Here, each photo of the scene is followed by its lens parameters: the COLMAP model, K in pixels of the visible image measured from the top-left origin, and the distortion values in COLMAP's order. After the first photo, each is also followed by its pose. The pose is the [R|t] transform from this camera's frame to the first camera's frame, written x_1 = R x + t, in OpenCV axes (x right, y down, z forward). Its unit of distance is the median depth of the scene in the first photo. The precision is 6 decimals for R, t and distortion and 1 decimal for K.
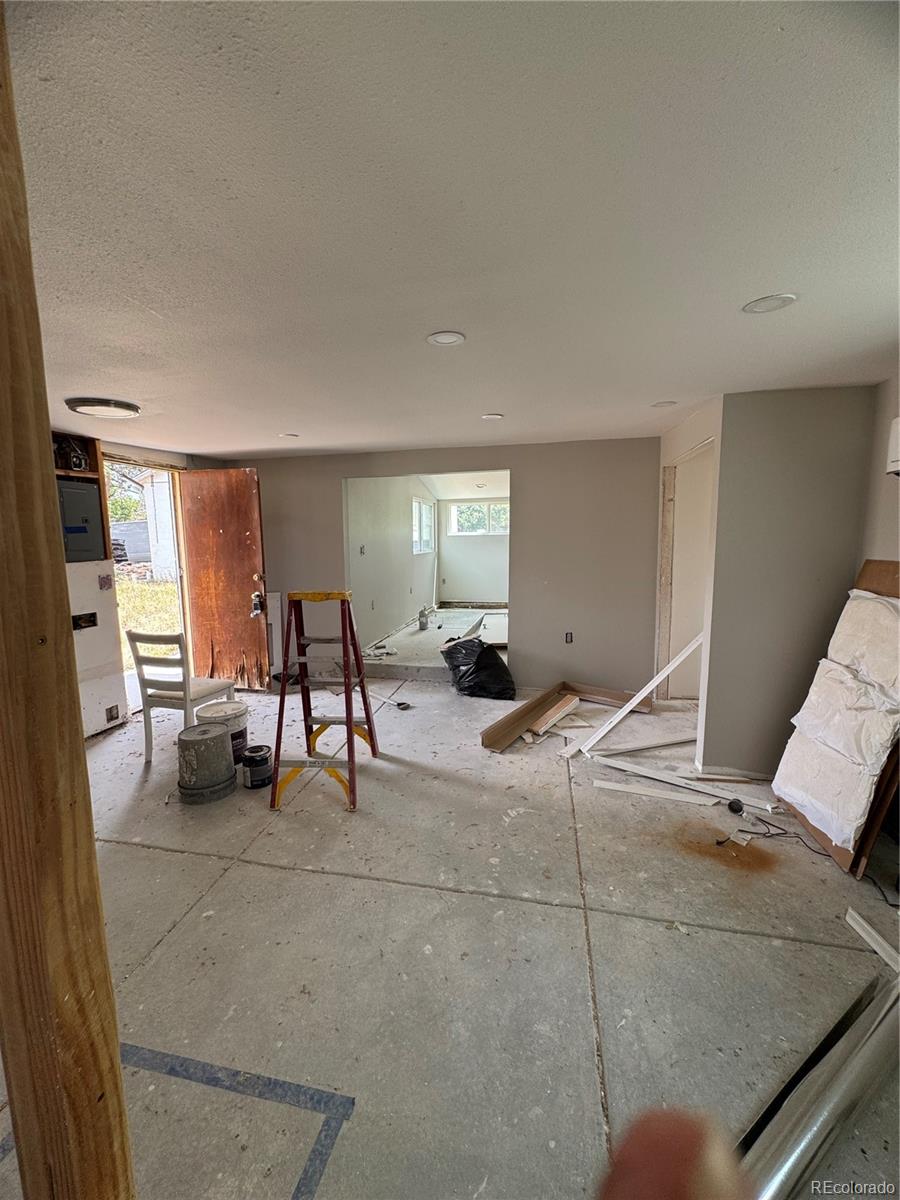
lens RADIAL K [[478.2, 0, 450.0], [0, 478.2, 600.0], [0, 0, 1]] dist [0.000242, 0.000031]
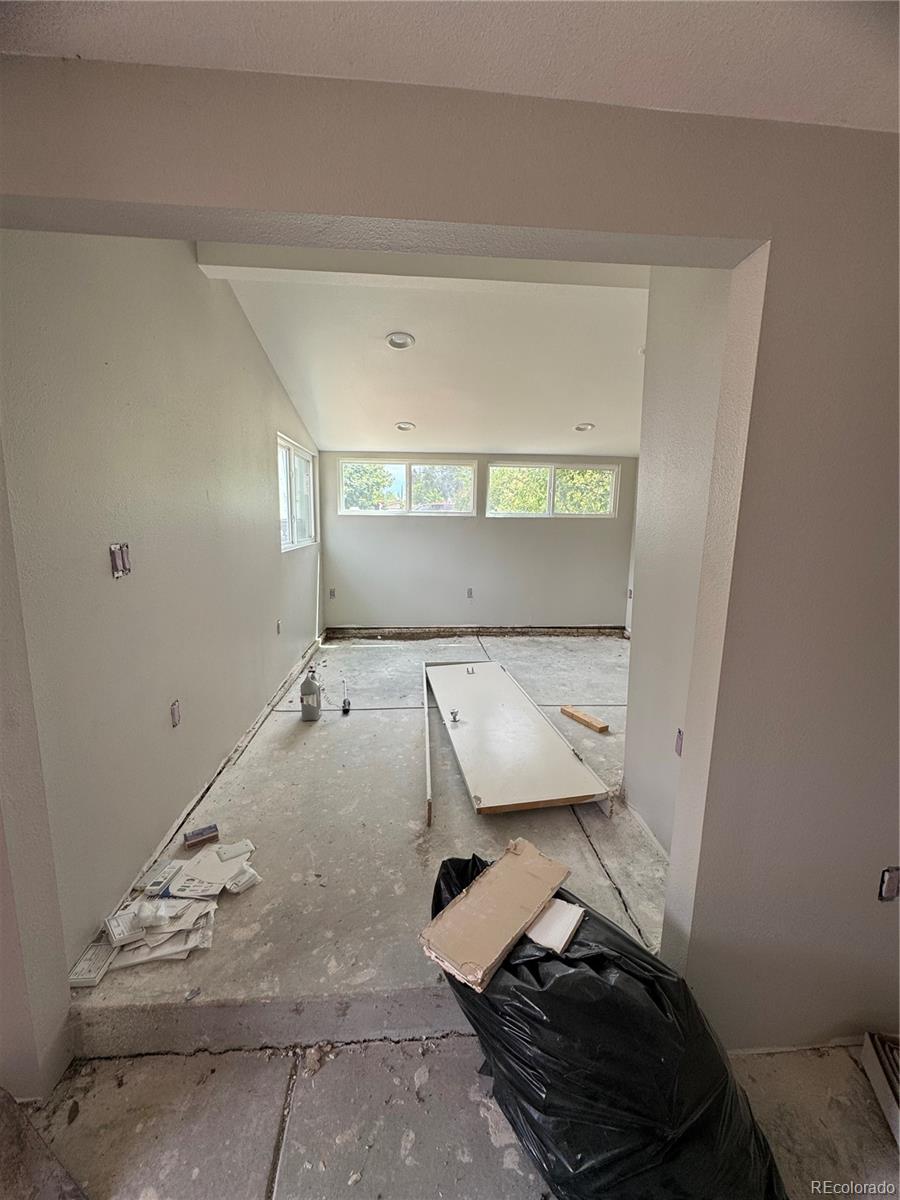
lens RADIAL K [[478.2, 0, 450.0], [0, 478.2, 600.0], [0, 0, 1]] dist [0.000242, 0.000031]
pose [[0.957772, -0.020271, 0.286815, -0.044182], [0.010981, 0.999363, 0.033961, -0.051298], [-0.287321, -0.029377, 0.957384, 0.416982]]
